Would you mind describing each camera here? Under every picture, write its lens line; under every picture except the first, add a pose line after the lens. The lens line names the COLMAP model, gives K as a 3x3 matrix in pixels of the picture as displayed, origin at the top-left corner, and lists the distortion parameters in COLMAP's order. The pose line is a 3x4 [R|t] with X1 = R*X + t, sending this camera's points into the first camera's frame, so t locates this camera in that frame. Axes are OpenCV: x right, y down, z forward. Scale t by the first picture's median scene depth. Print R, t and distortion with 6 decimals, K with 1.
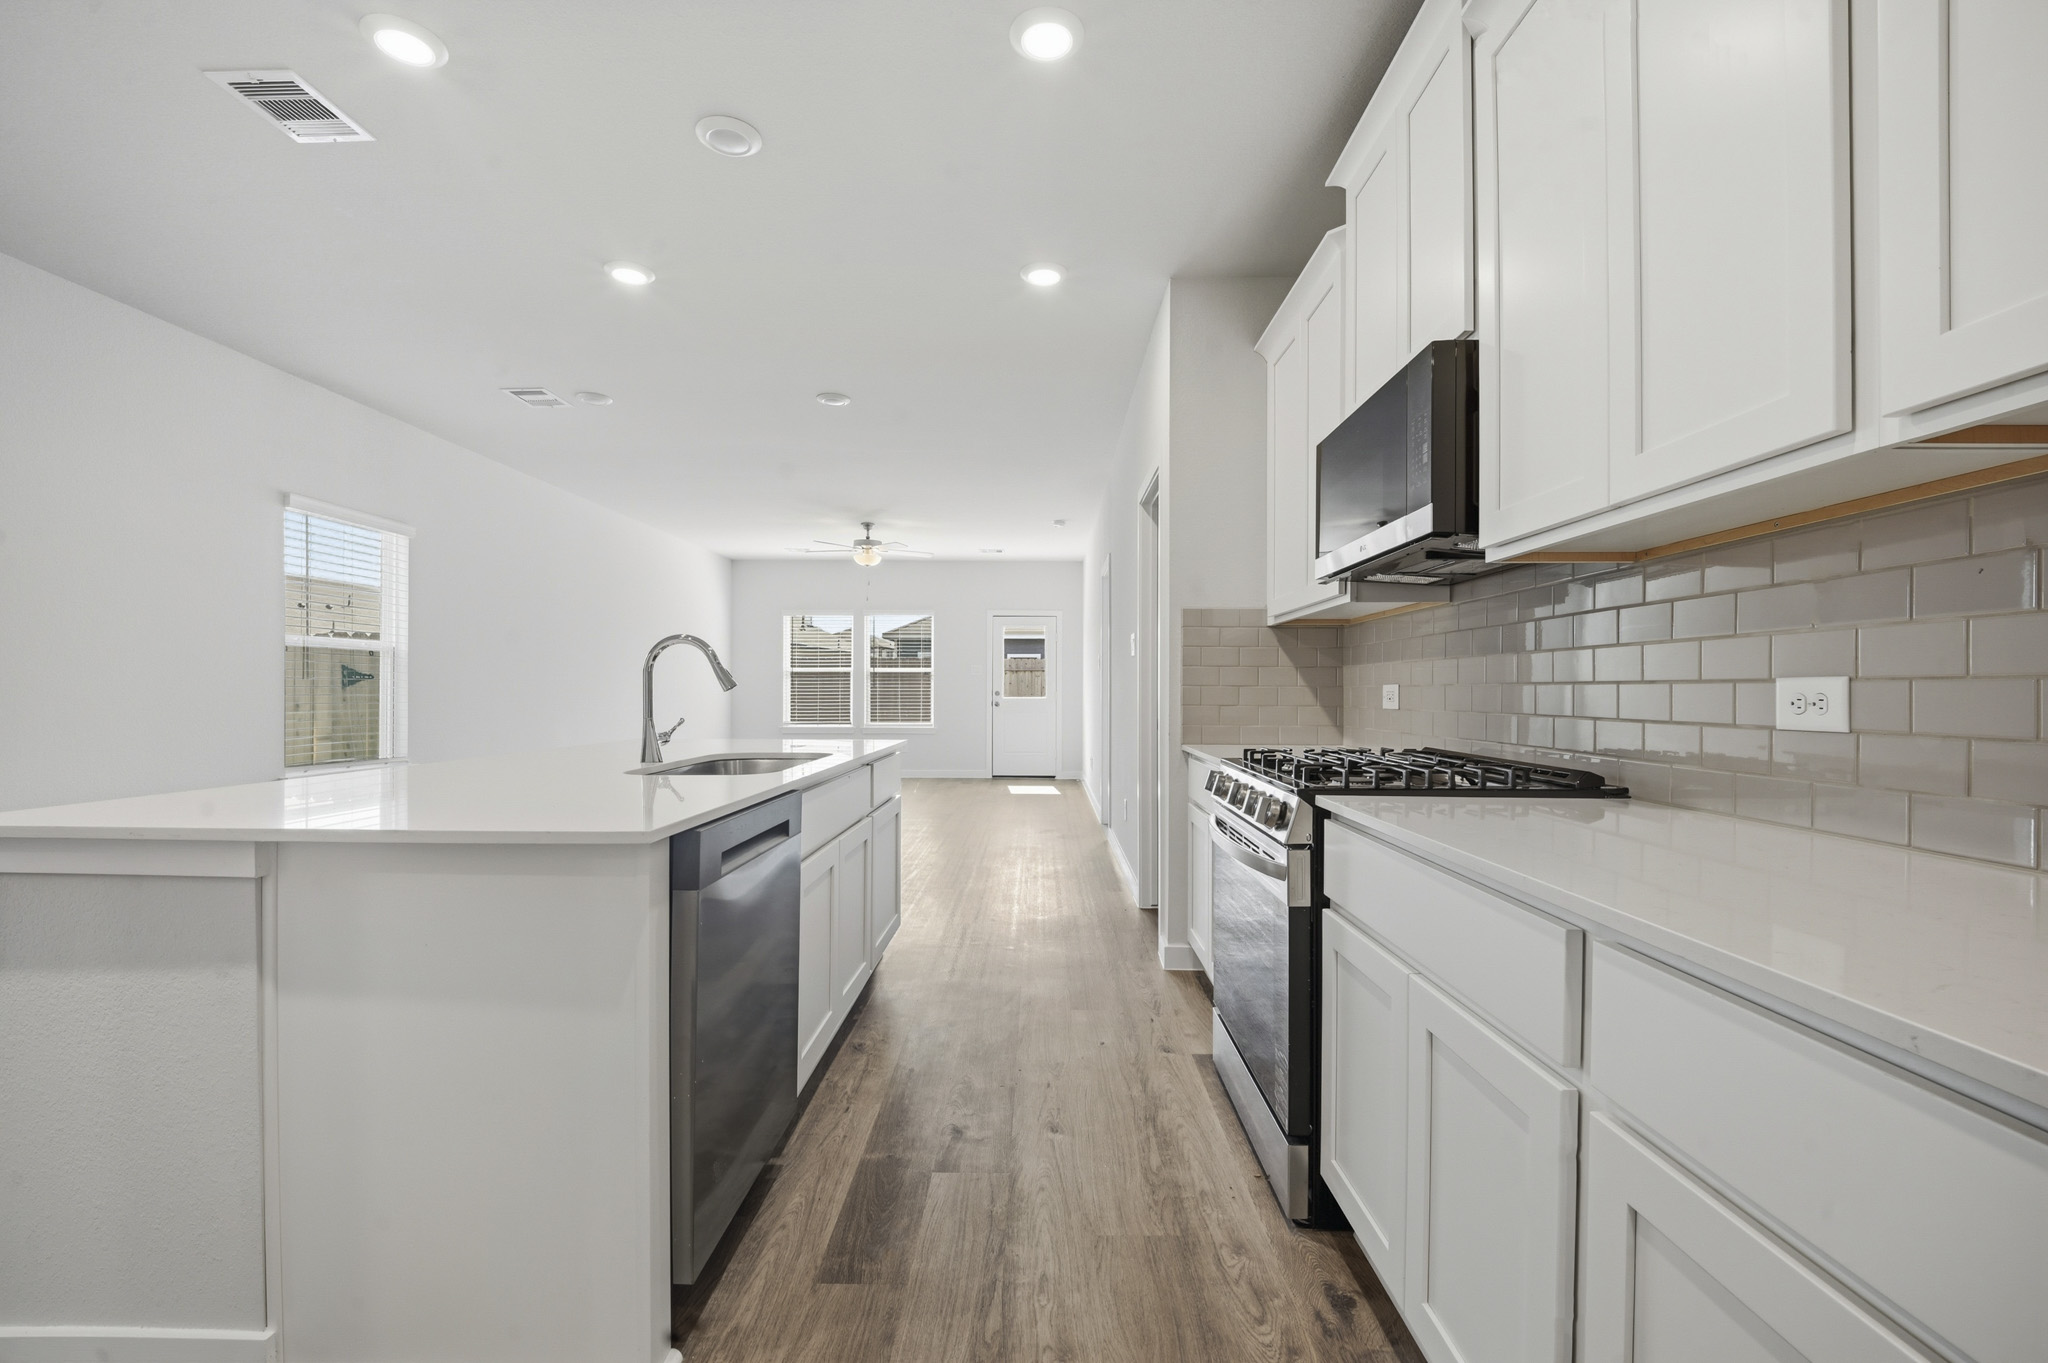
lens RADIAL K [[851.0, 0, 1035.7], [0, 851.0, 682.6], [0, 0, 1]] dist [0.000591, -0.000027]
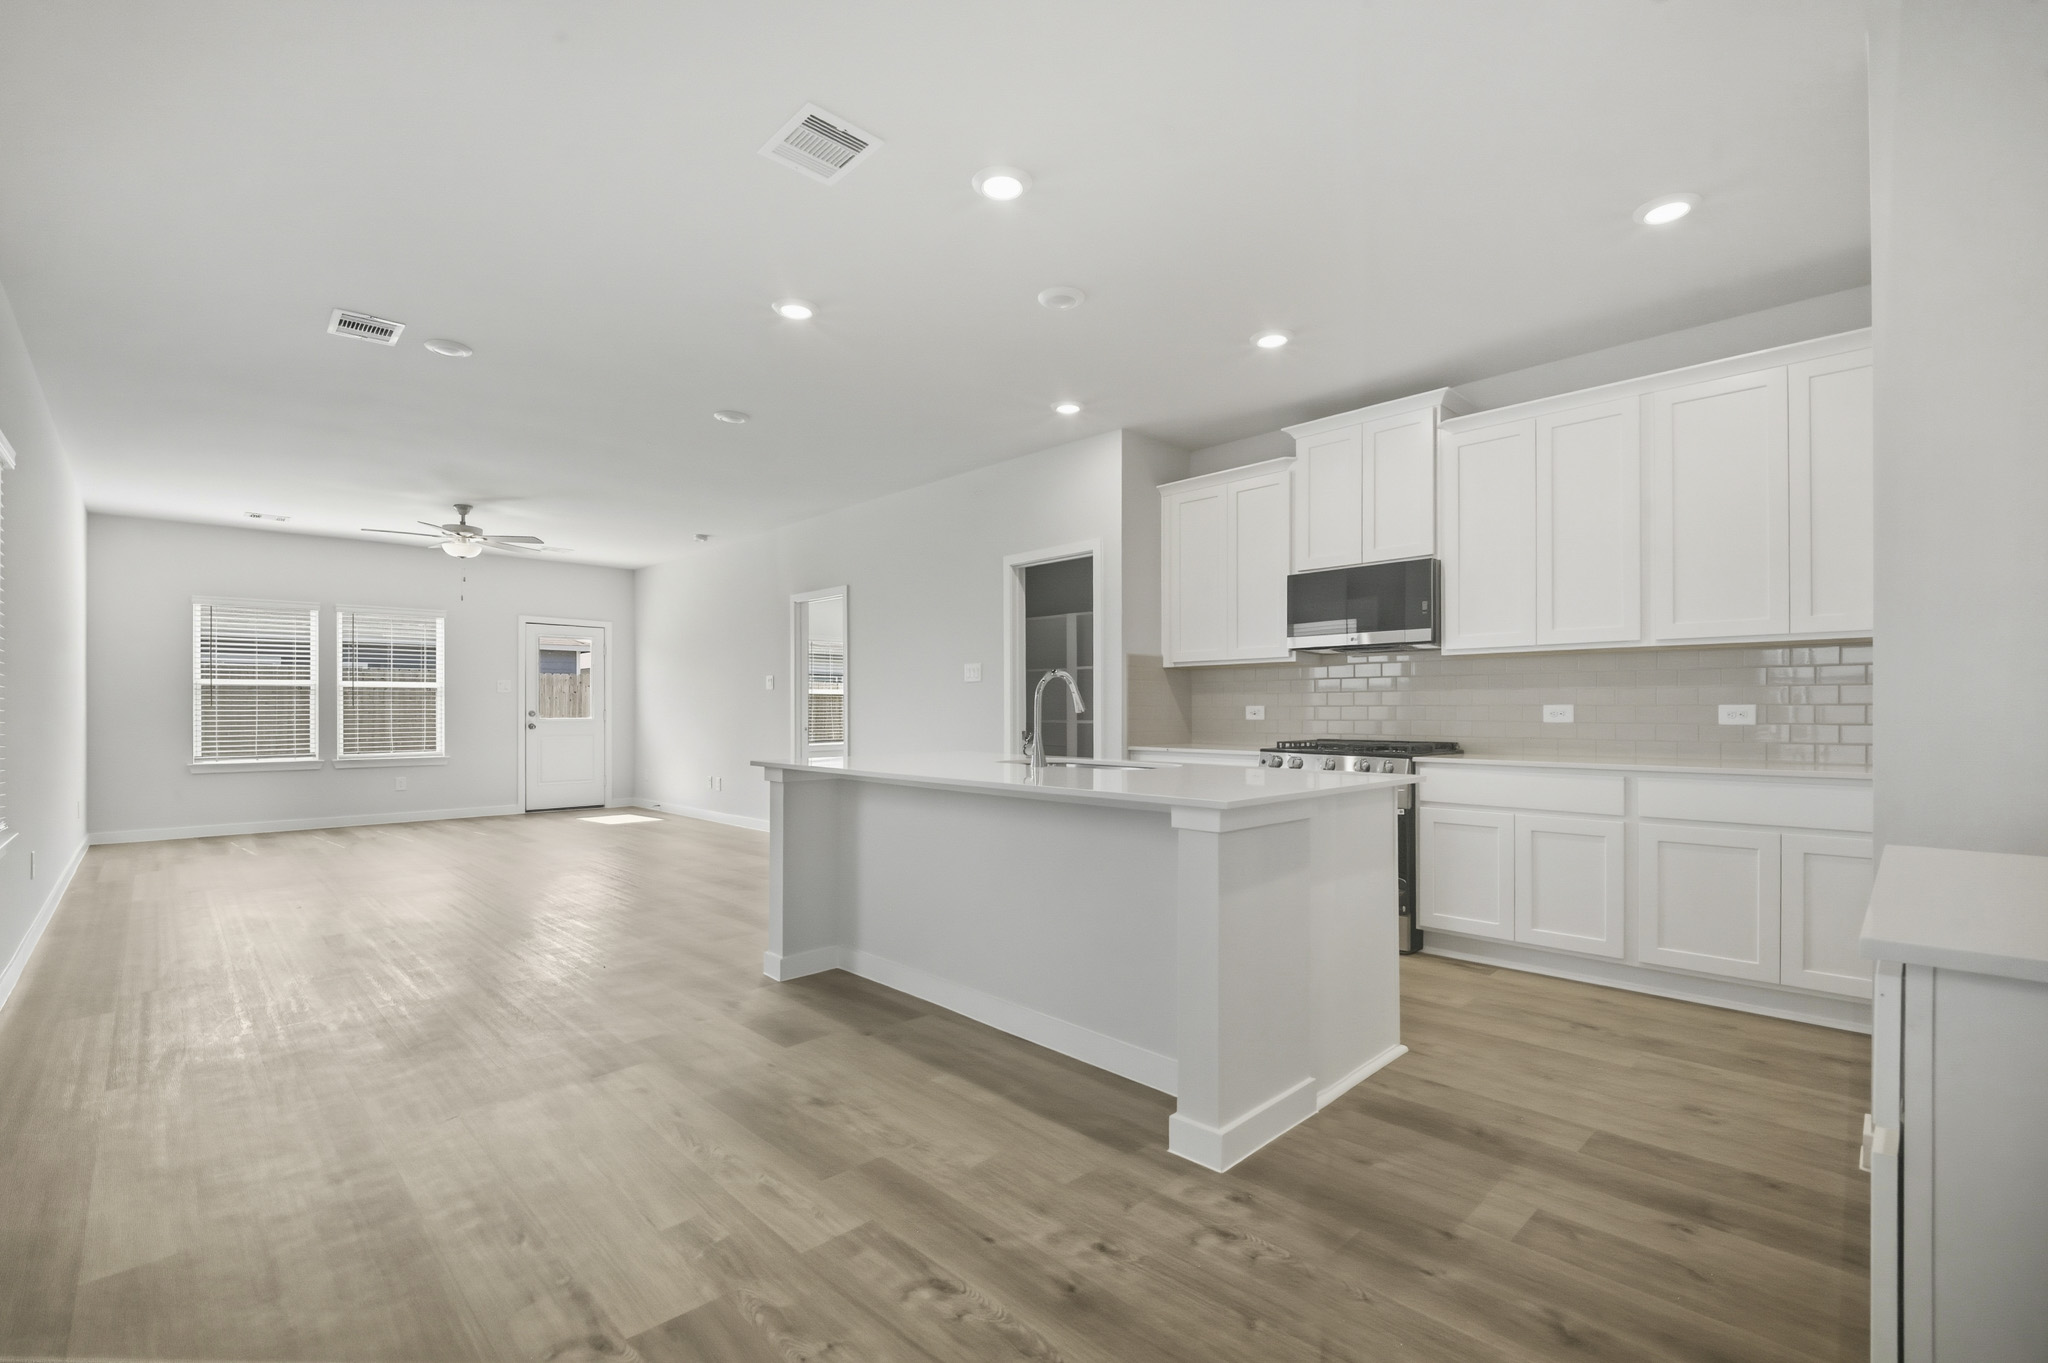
lens RADIAL K [[896.6, 0, 1030.6], [0, 896.6, 706.6], [0, 0, 1]] dist [0.001630, -0.000237]
pose [[0.711445, -0.003078, 0.702736, -1.400796], [-0.002820, 0.999970, 0.007234, -0.009734], [-0.702737, -0.007128, 0.711414, 0.027046]]
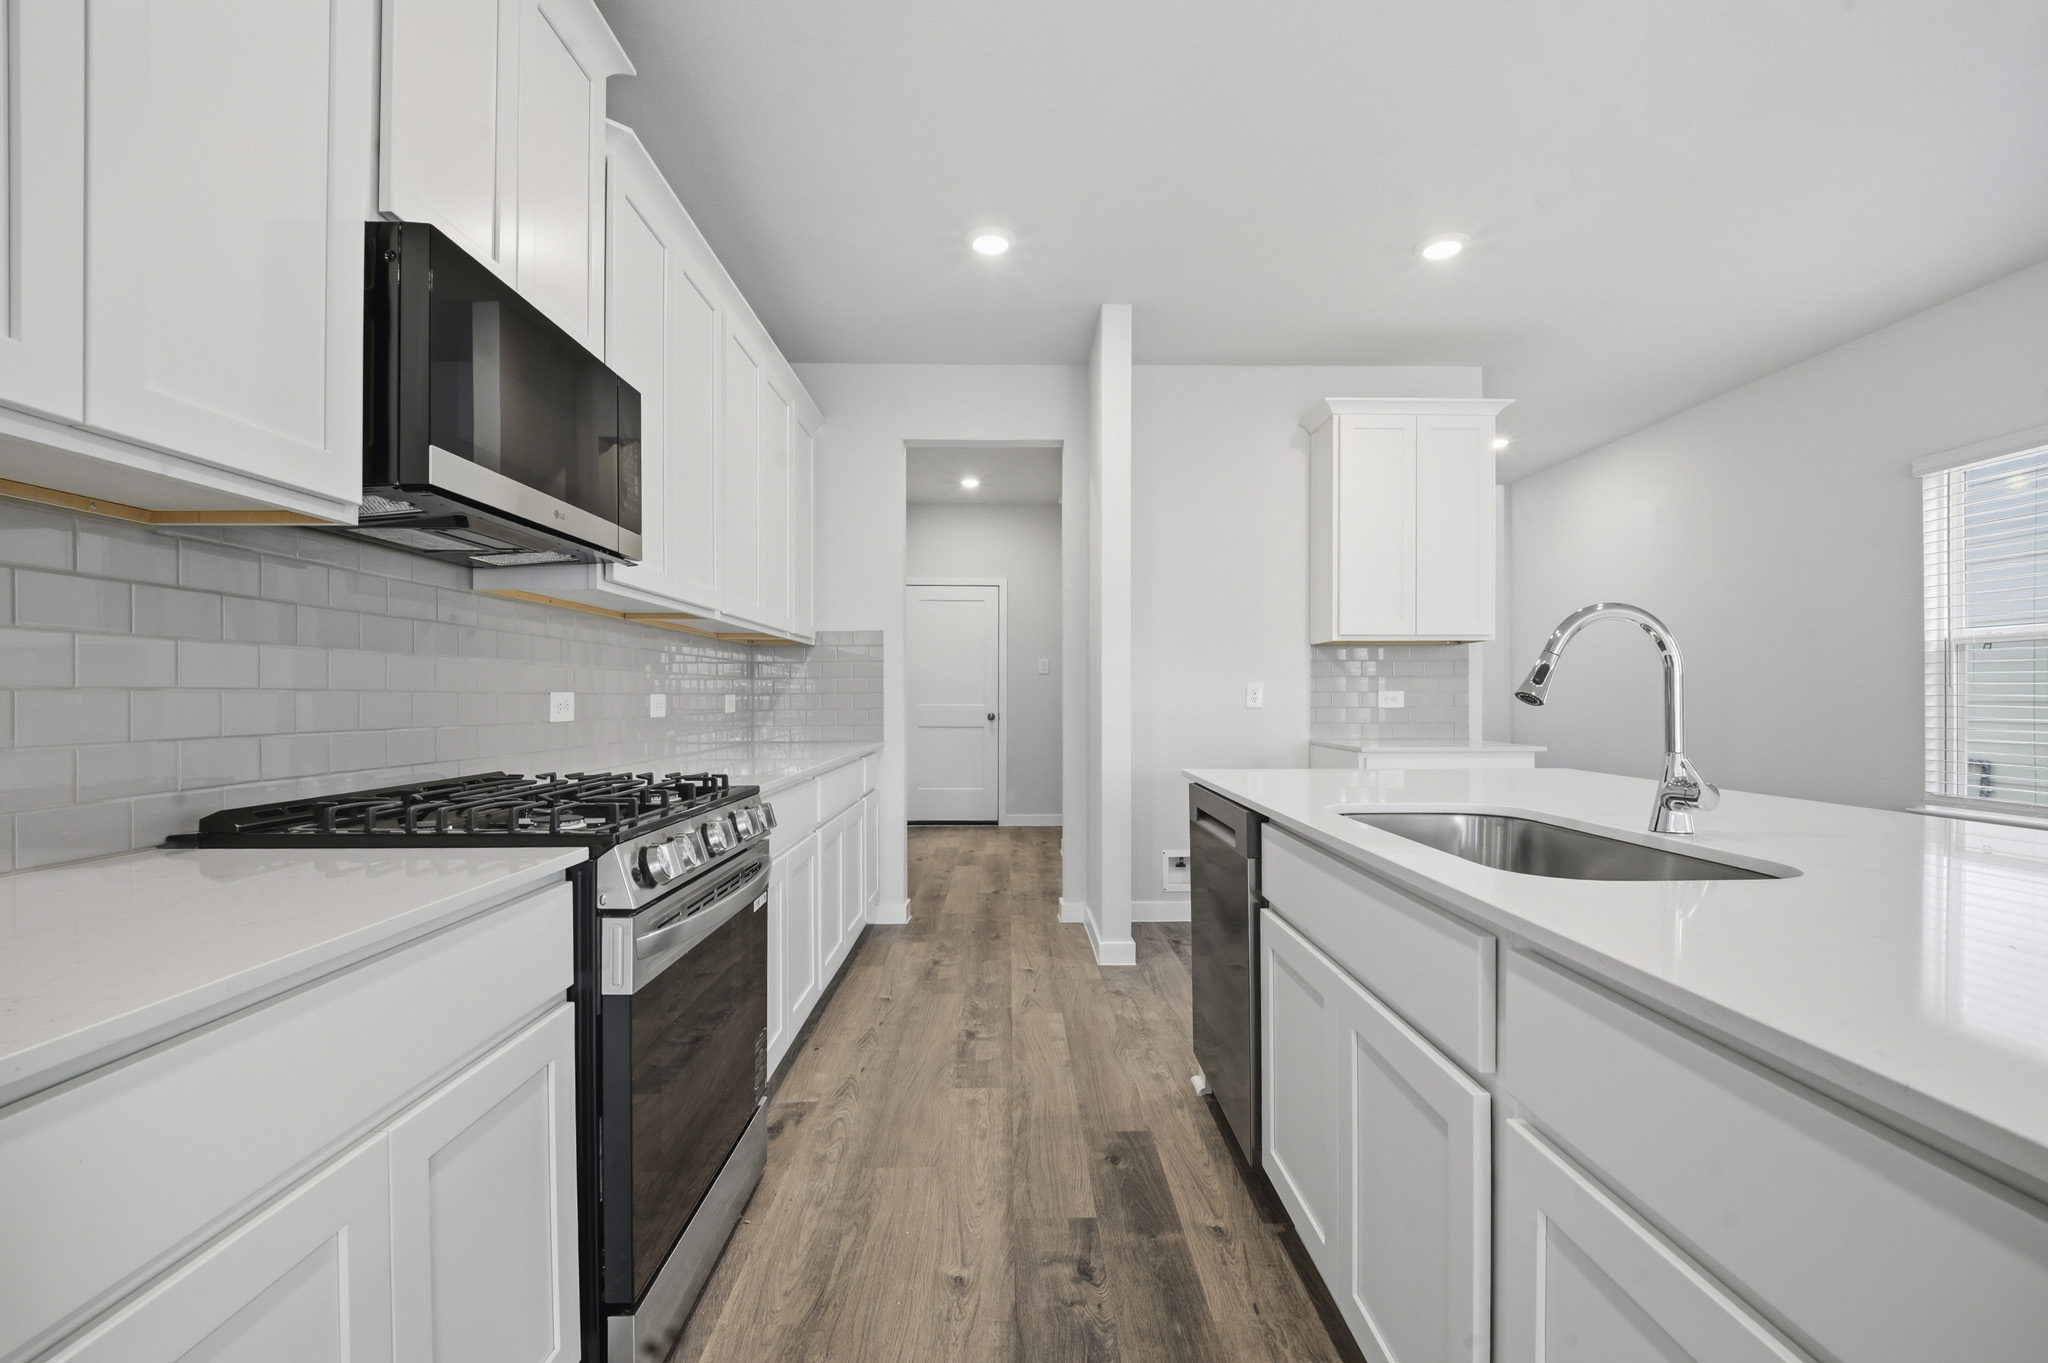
lens RADIAL K [[896.6, 0, 1030.6], [0, 896.6, 706.6], [0, 0, 1]] dist [0.001630, -0.000237]
pose [[-0.999585, -0.000036, -0.028802, -0.016220], [-0.000020, 1.000000, -0.000561, 0.012706], [0.028802, -0.000560, -0.999585, 1.544381]]
